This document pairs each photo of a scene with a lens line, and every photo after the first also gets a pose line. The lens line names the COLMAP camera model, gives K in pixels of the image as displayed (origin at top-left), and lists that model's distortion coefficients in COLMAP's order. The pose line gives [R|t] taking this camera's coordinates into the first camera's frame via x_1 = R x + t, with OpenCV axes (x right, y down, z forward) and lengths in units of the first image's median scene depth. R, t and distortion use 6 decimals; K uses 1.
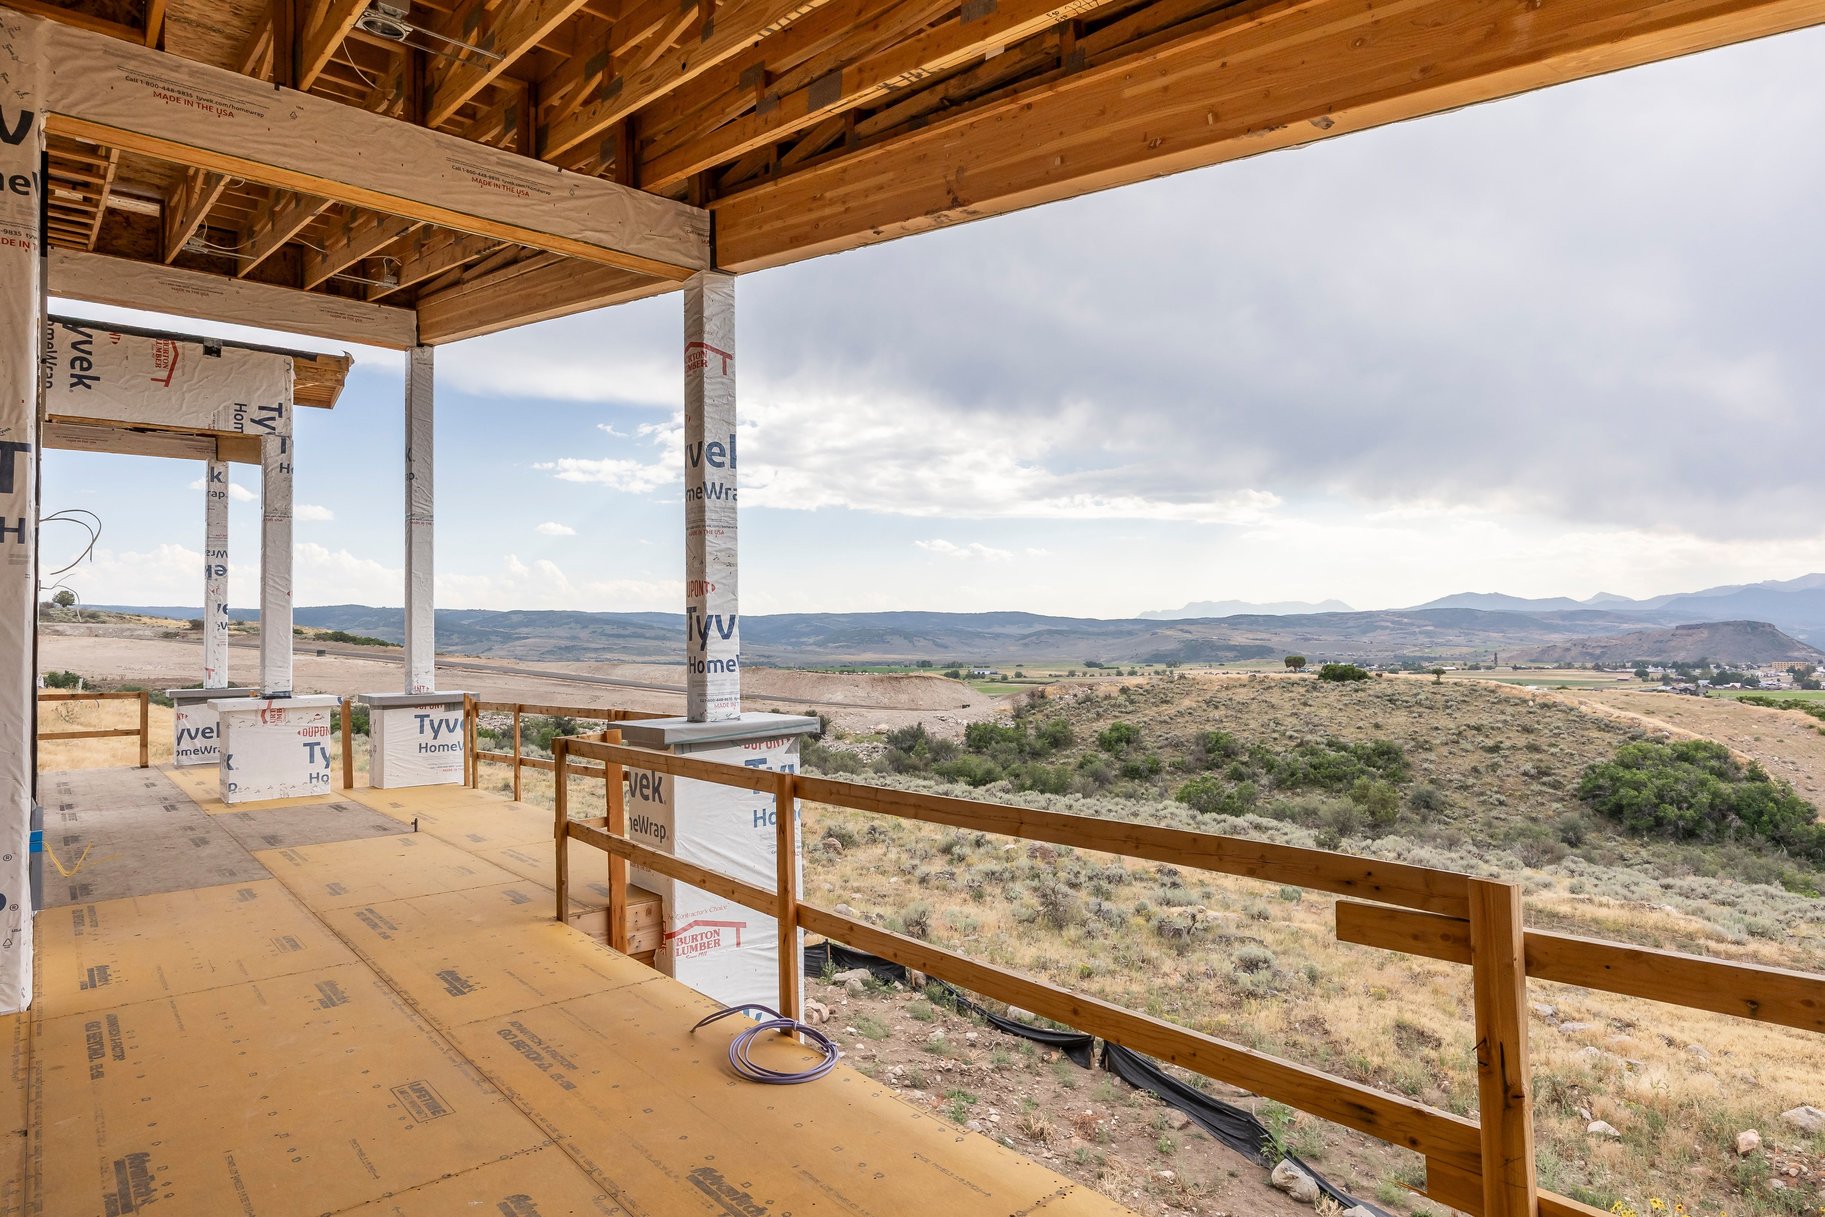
lens RADIAL K [[1026.0, 0, 912.5], [0, 1026.0, 608.5], [0, 0, 1]] dist [-0.007465, 0.000878]
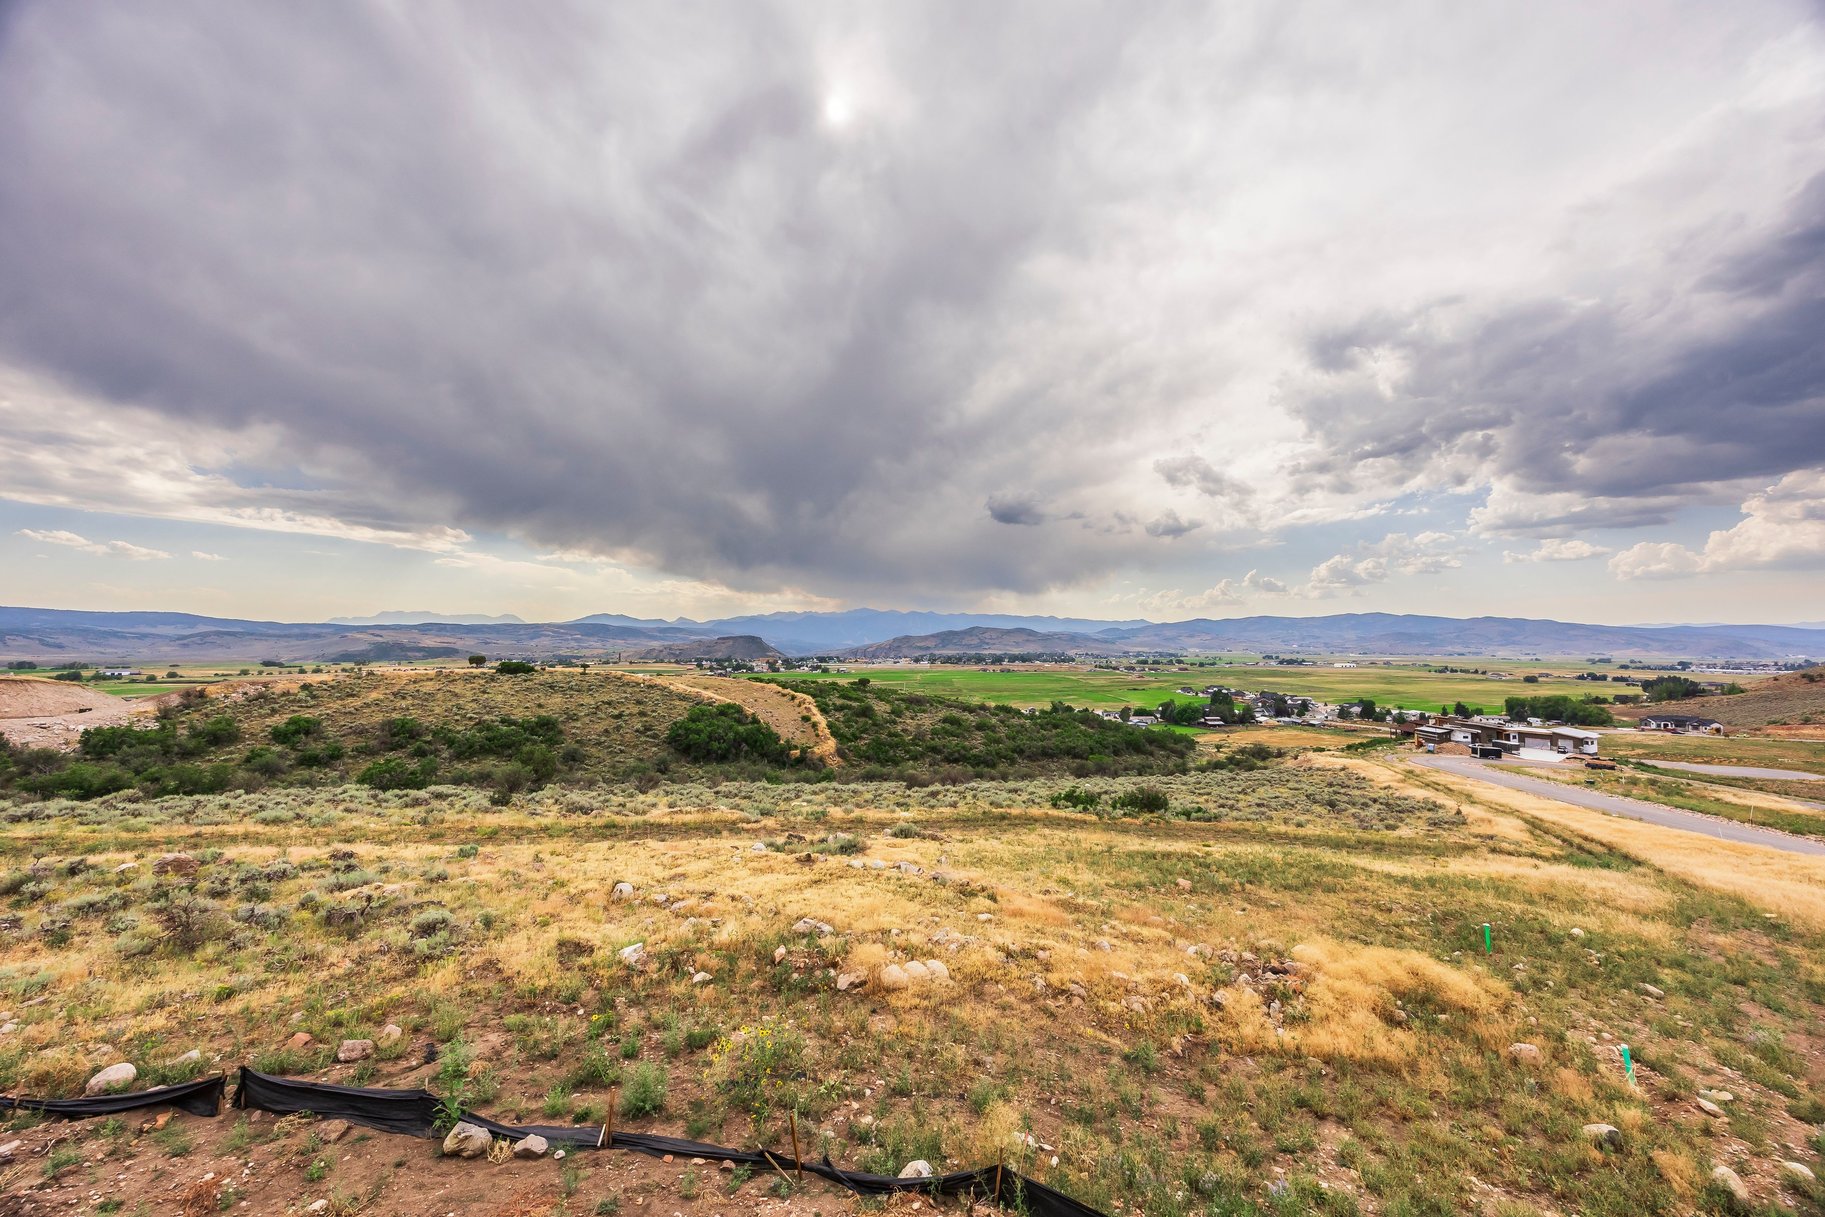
lens RADIAL K [[693.4, 0, 917.5], [0, 693.4, 602.5], [0, 0, 1]] dist [-0.002000, -0.000132]
pose [[0.603715, 0.057555, 0.795120, 0.005369], [-0.034020, 0.998342, -0.046434, 0.000780], [-0.796474, 0.000983, 0.604672, 0.020939]]
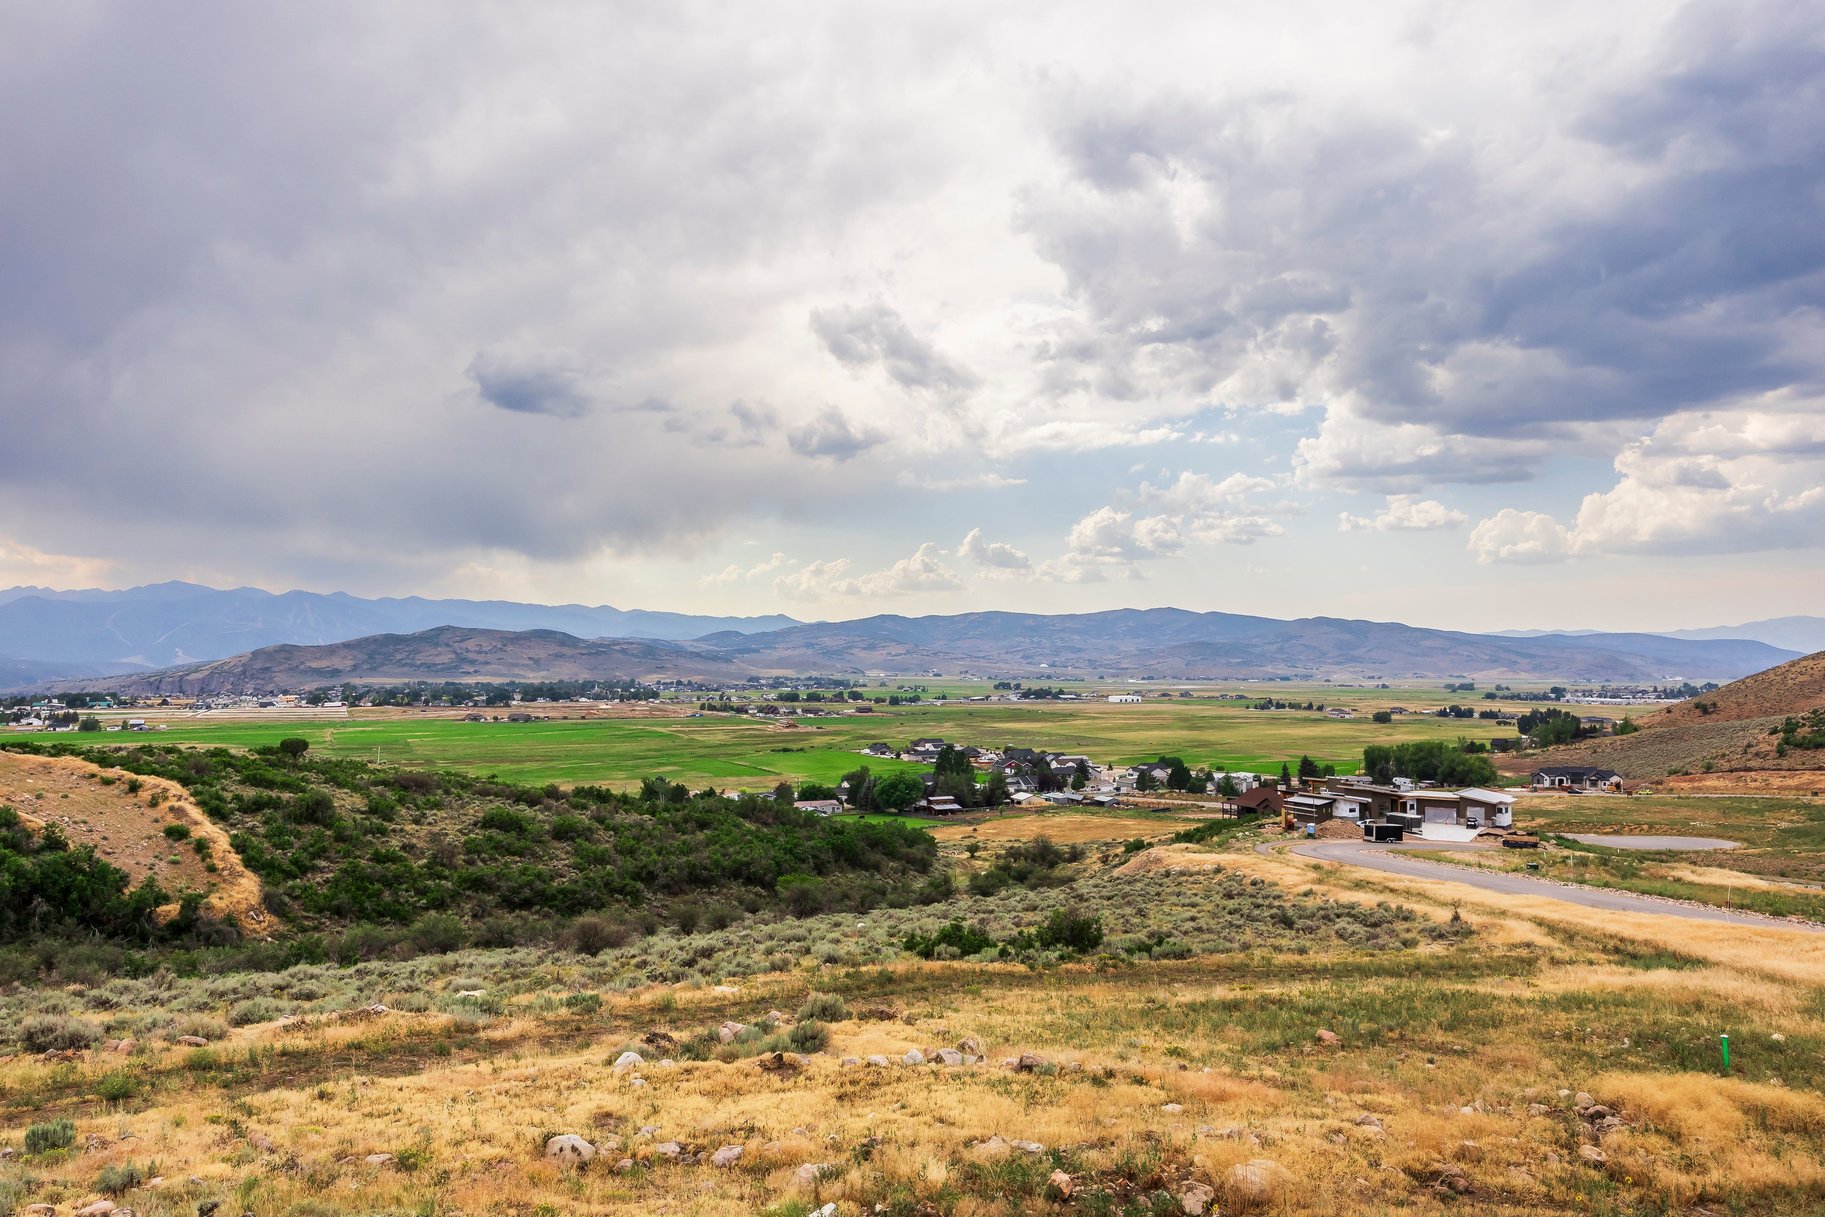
lens RADIAL K [[1403.5, 0, 921.9], [0, 1403.5, 583.2], [0, 0, 1]] dist [0.002261, -0.005896]
pose [[0.232646, 0.064141, 0.970444, -0.073984], [-0.034473, 0.997740, -0.057681, 0.005009], [-0.971950, -0.020035, 0.234331, 0.112648]]
